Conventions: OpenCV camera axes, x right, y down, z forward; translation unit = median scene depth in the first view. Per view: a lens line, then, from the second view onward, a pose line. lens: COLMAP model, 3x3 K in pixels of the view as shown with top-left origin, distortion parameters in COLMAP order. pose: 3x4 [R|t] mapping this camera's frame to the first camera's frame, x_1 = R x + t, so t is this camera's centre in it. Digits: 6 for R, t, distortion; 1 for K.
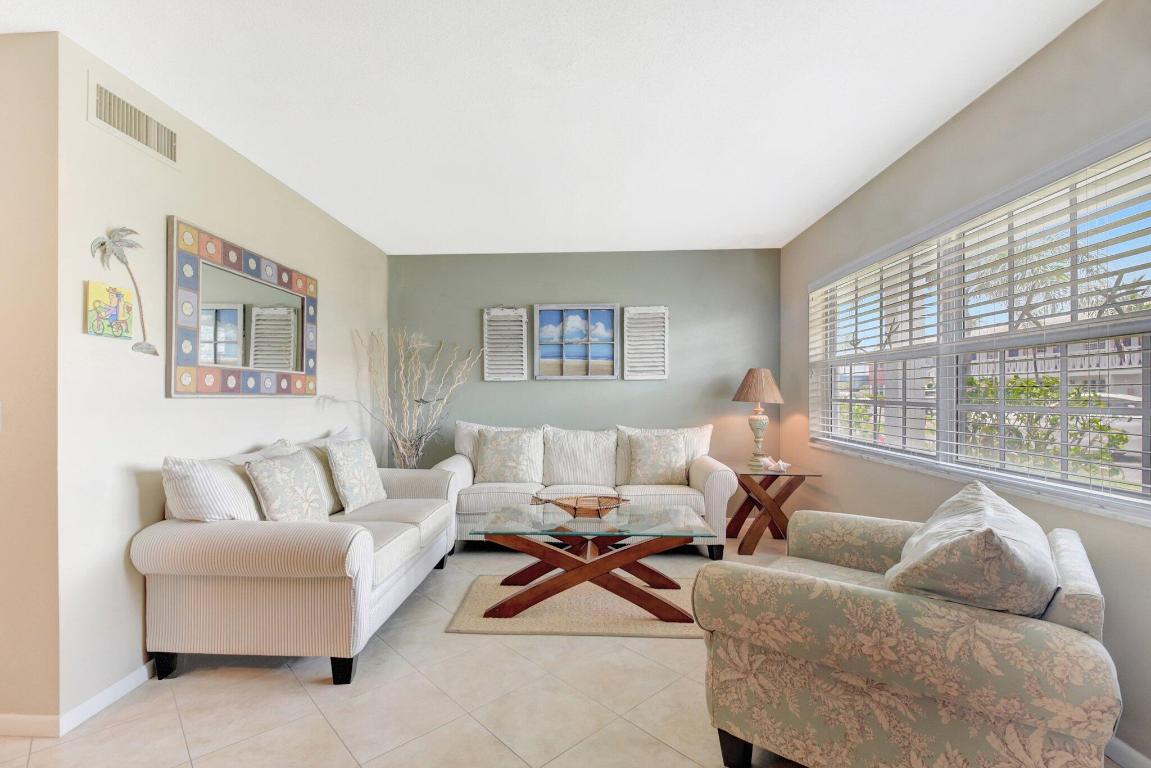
lens RADIAL K [[508.2, 0, 570.5], [0, 508.2, 396.3], [0, 0, 1]] dist [0.045762, -0.031919]
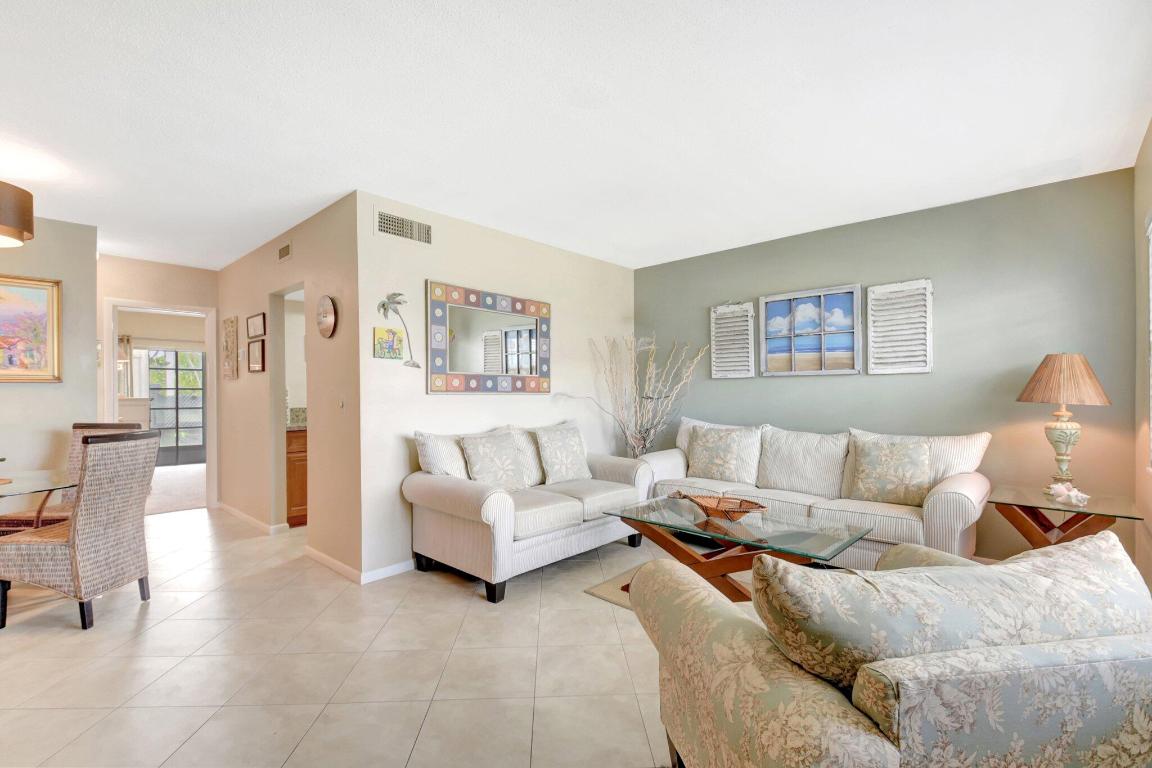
lens RADIAL K [[508.6, 0, 571.0], [0, 508.6, 396.3], [0, 0, 1]] dist [0.045762, -0.031919]
pose [[0.760956, 0.005307, -0.648782, 0.319695], [-0.001839, 0.999980, 0.006023, -0.000688], [0.648801, -0.003390, 0.760950, 0.049820]]
